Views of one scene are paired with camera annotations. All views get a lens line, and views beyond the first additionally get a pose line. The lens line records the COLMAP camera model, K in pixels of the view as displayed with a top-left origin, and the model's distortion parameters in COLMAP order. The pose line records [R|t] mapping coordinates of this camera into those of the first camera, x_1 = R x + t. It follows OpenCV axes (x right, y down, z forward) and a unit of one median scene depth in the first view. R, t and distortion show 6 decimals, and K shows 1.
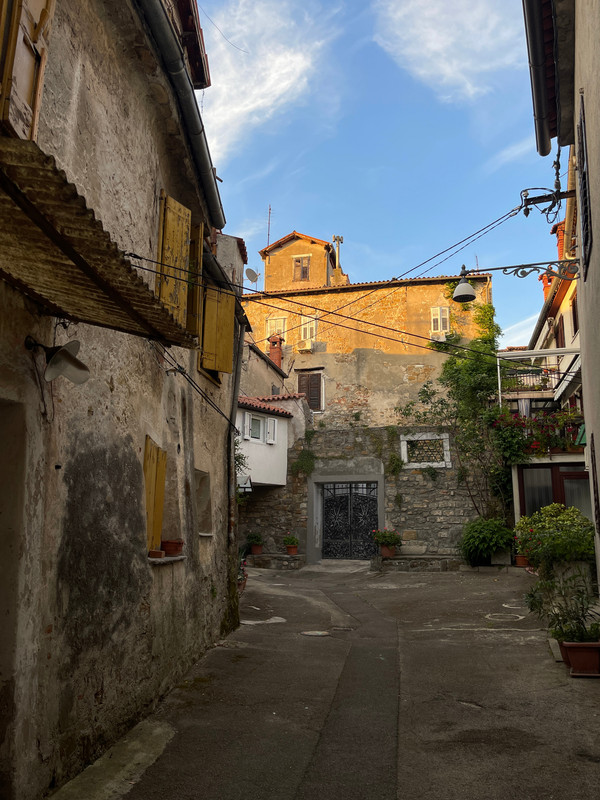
lens RADIAL K [[611.9, 0, 300.0], [0, 611.9, 400.0], [0, 0, 1]] dist [0.032720, -0.061569]
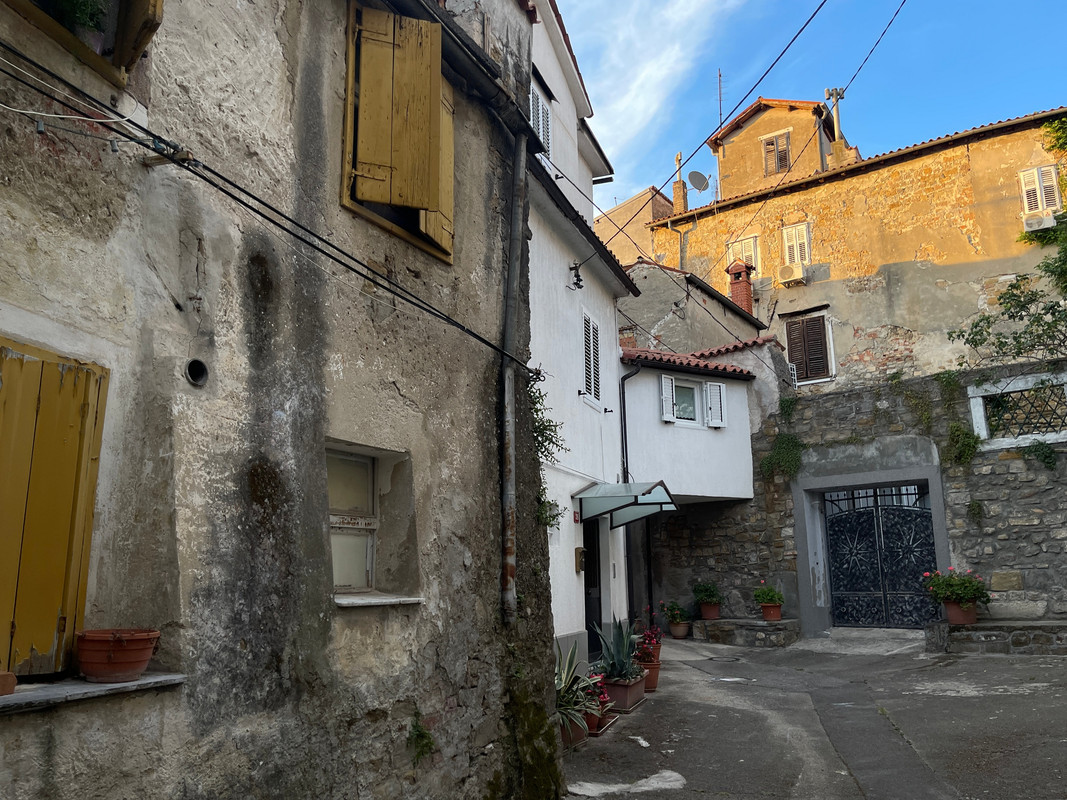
lens RADIAL K [[816.1, 0, 533.8], [0, 816.1, 413.1], [0, 0, 1]] dist [0.032720, -0.061569]
pose [[0.934303, -0.093770, -0.343926, 0.055865], [0.097930, 0.995179, -0.005294, 0.045125], [0.342764, -0.028734, 0.938982, 0.220525]]
